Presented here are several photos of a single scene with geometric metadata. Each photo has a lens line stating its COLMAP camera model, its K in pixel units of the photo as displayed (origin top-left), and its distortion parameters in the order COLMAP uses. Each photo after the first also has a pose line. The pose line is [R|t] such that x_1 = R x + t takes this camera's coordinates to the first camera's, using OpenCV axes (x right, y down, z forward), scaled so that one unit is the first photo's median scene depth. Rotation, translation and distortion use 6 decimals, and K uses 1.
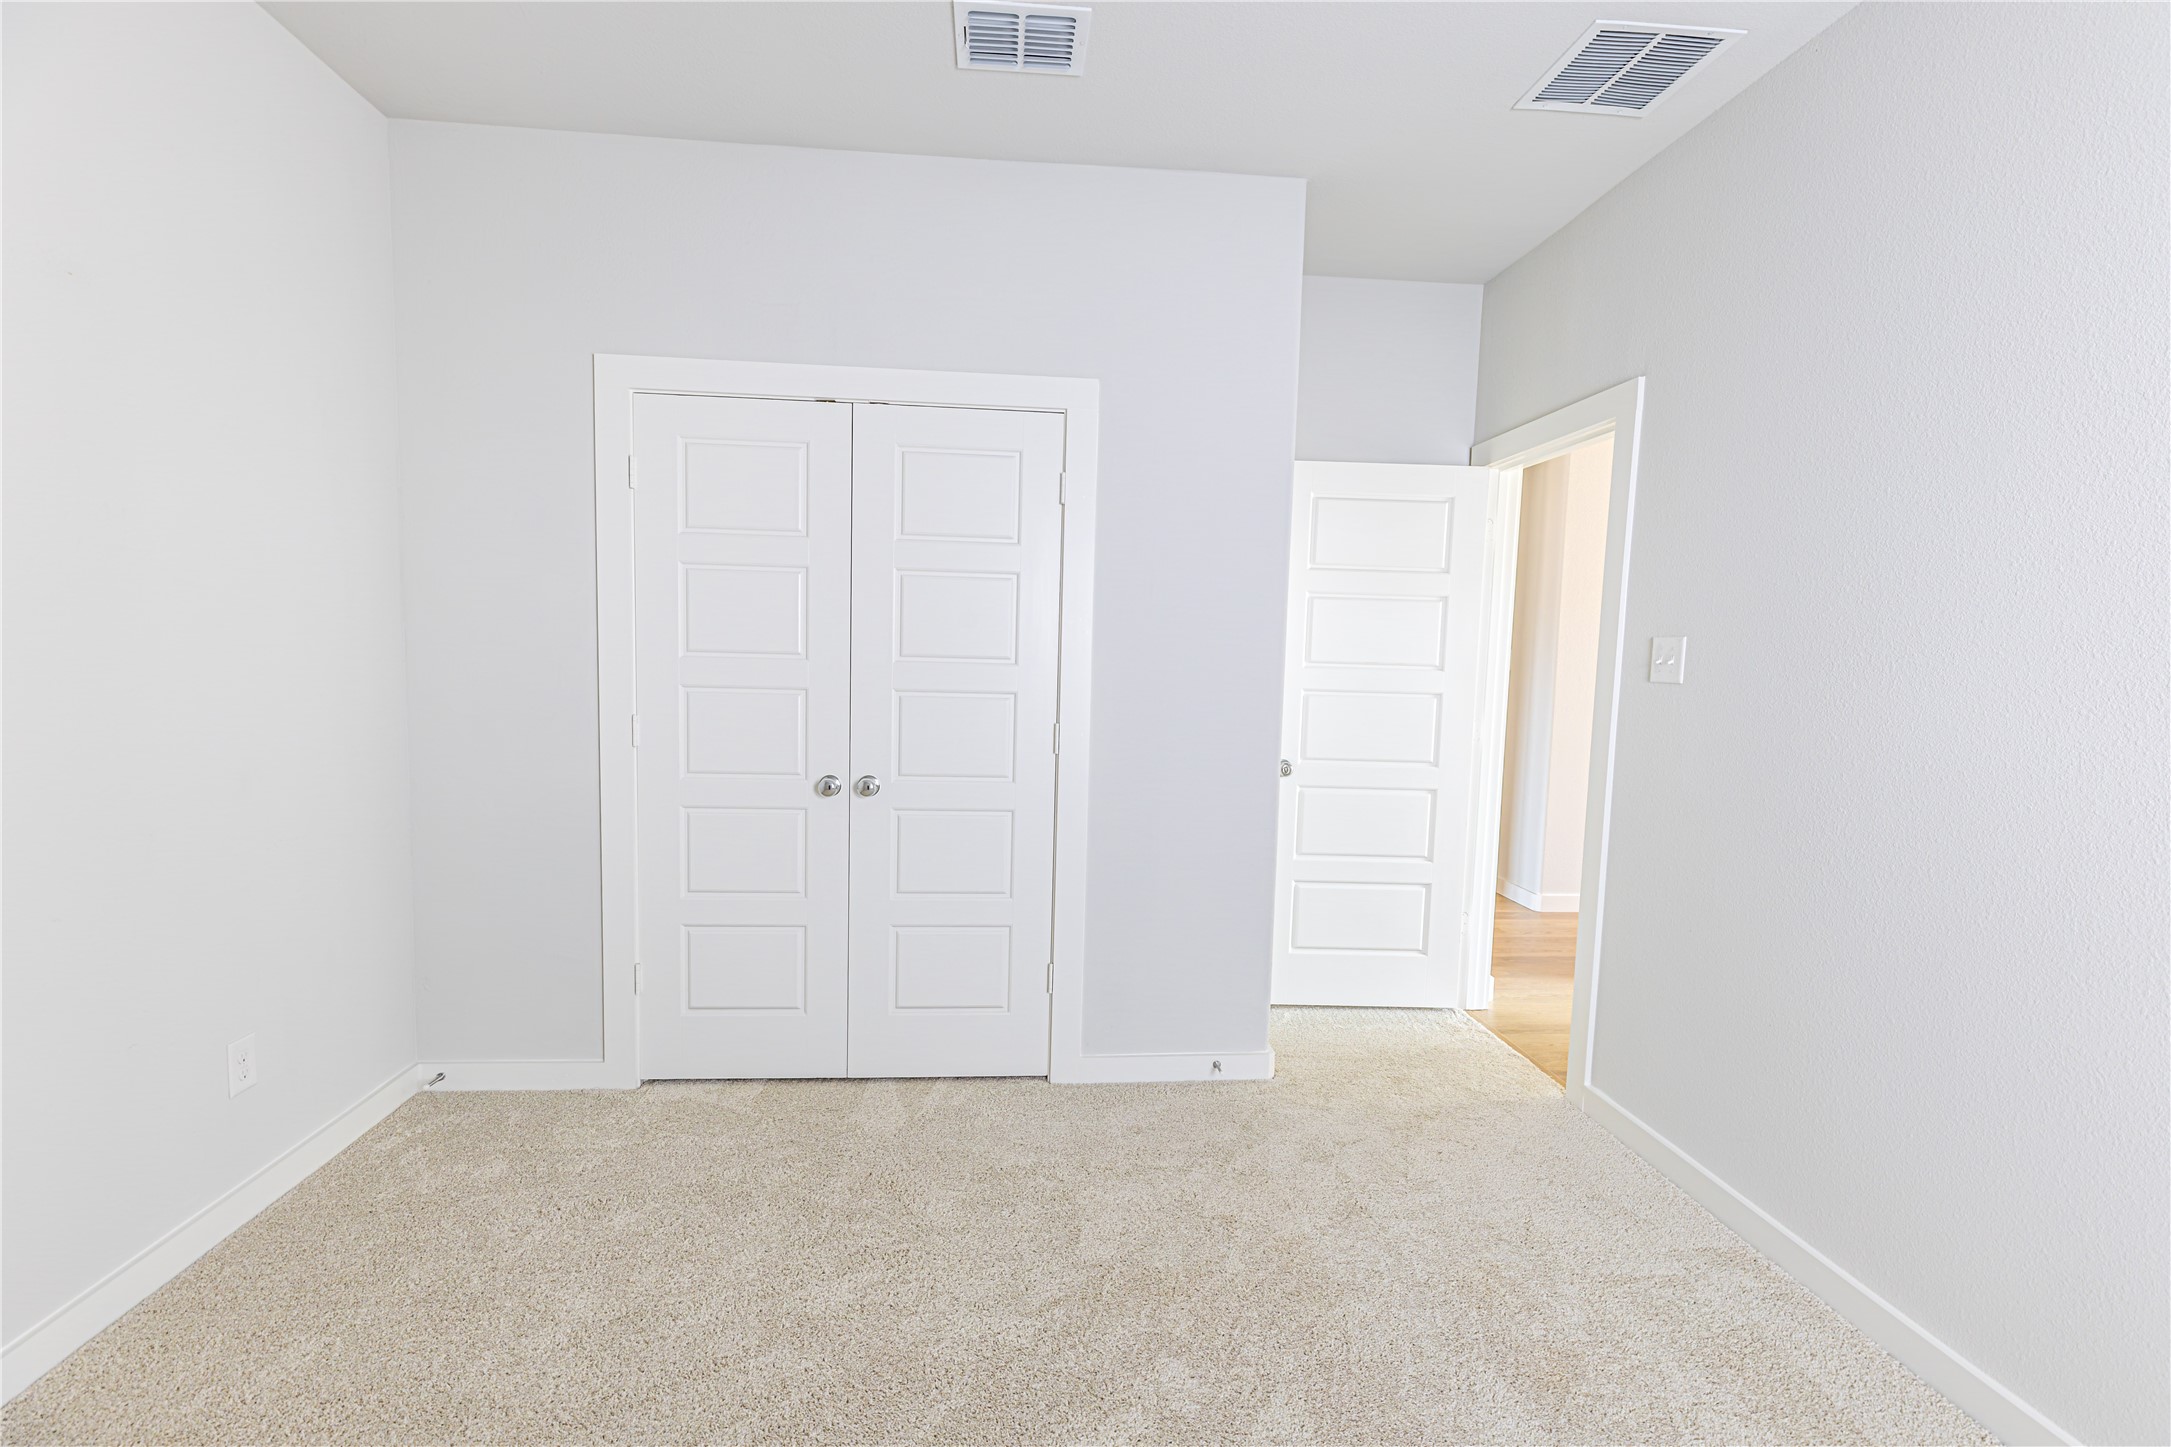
lens RADIAL K [[943.6, 0, 1076.5], [0, 943.6, 734.3], [0, 0, 1]] dist [0.011738, 0.000140]
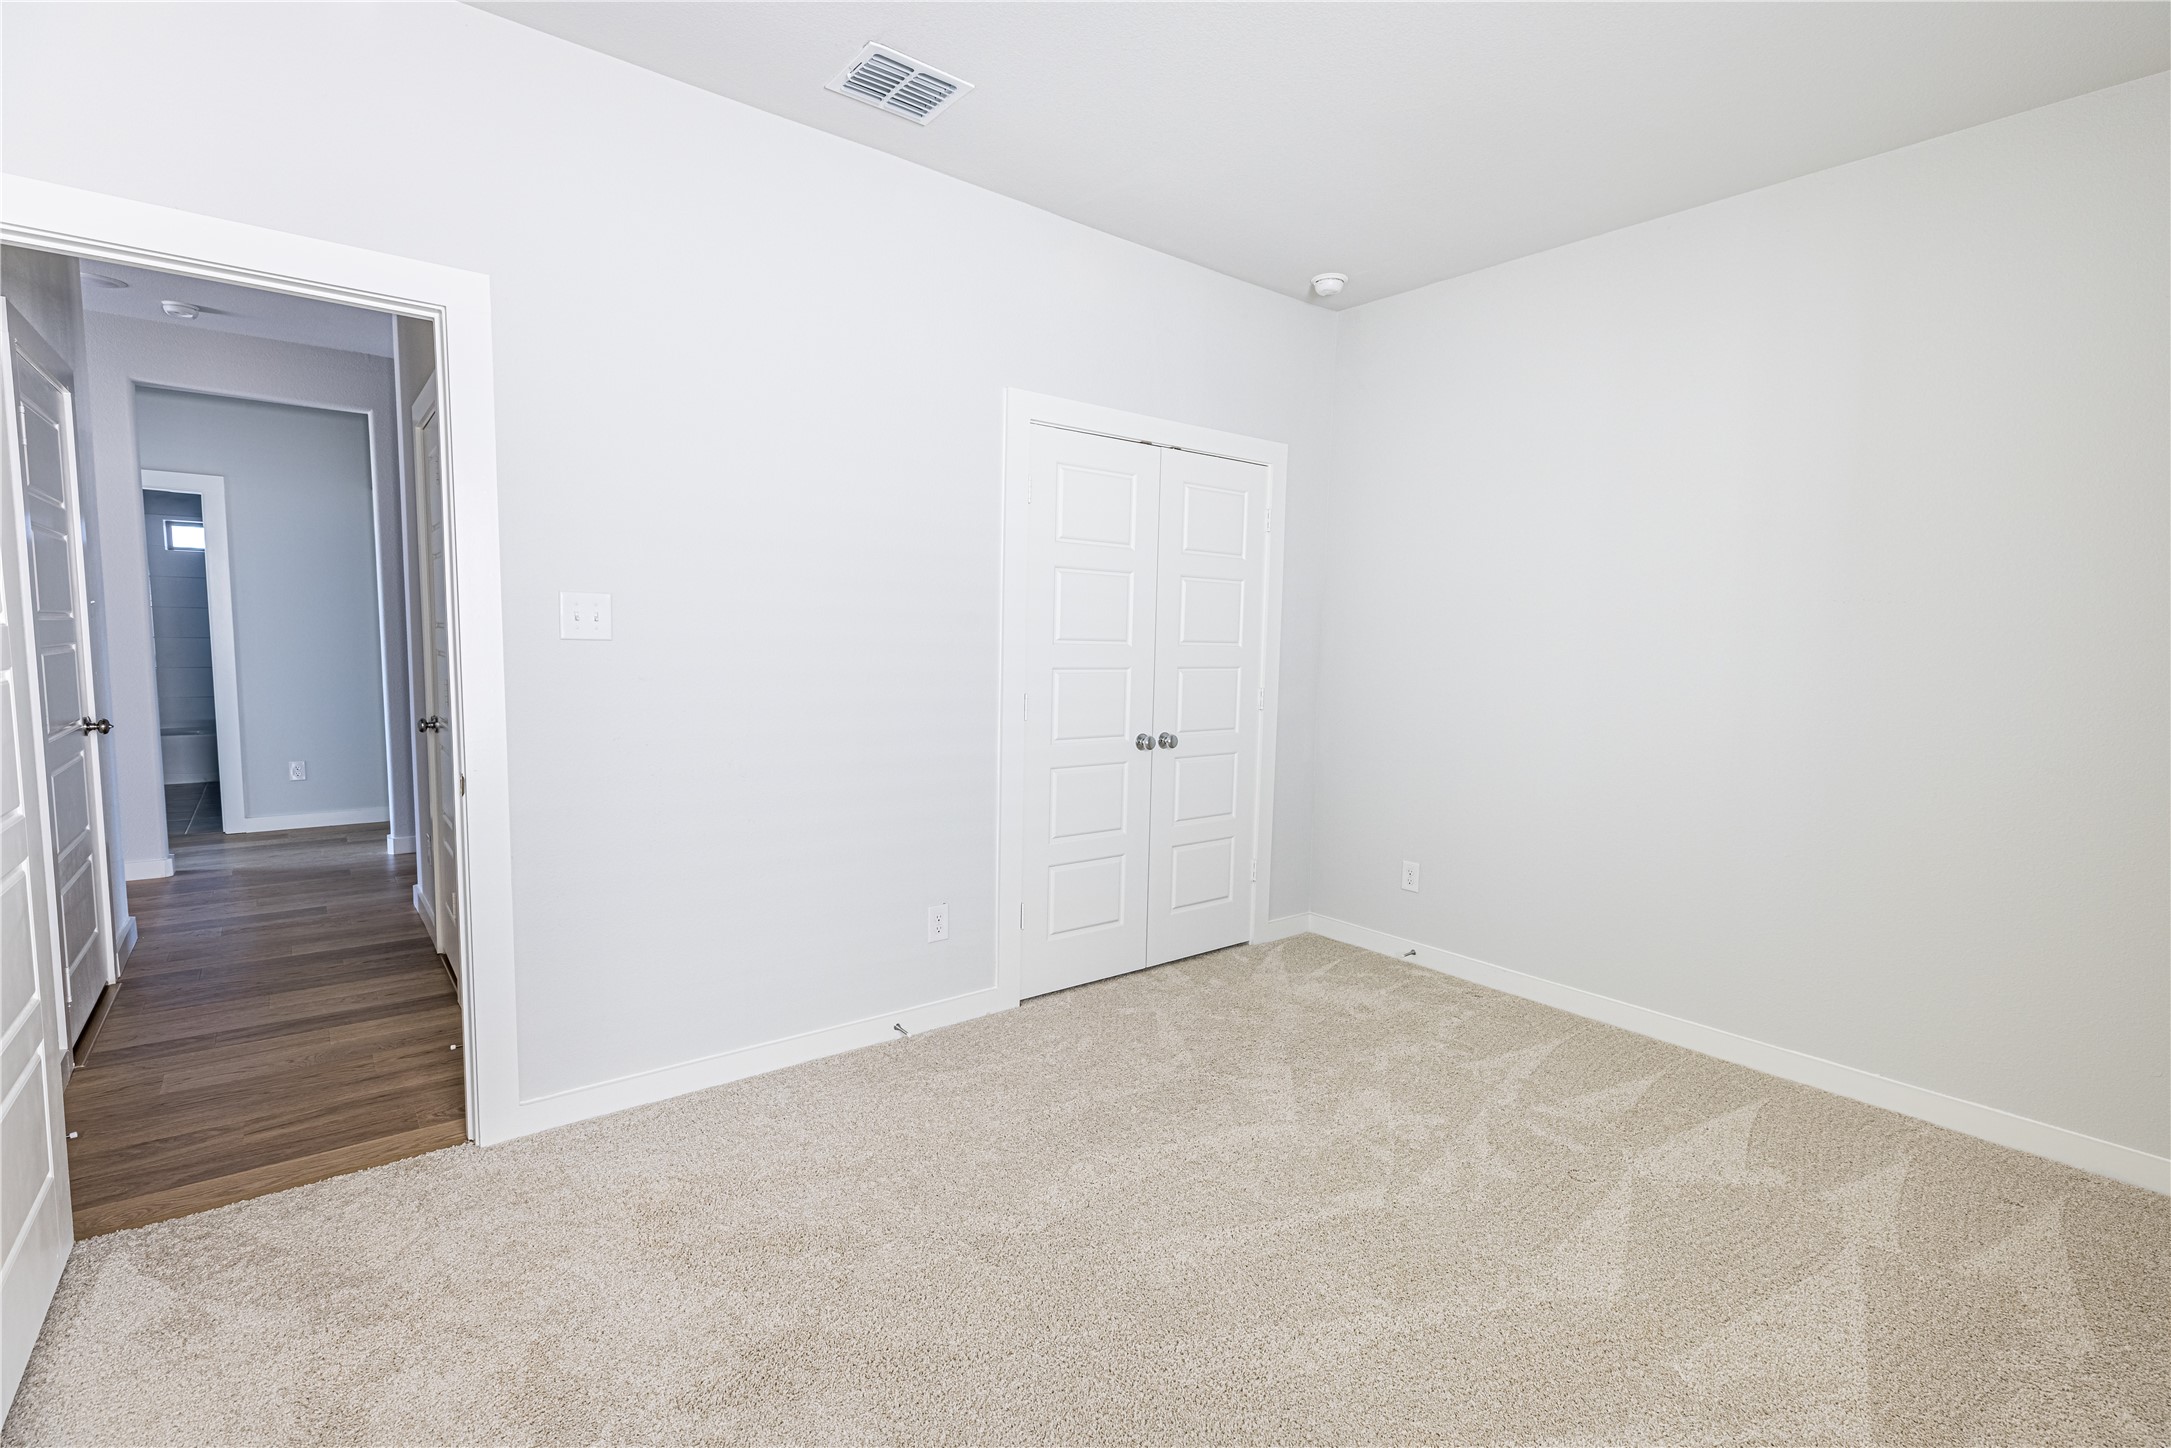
lens RADIAL K [[997.6, 0, 1059.0], [0, 997.6, 732.0], [0, 0, 1]] dist [0.001818, 0.000578]
pose [[0.833121, -0.059225, 0.549910, -1.082007], [0.045937, 0.998225, 0.037911, -0.015659], [-0.551179, -0.006323, 0.834363, -0.068934]]
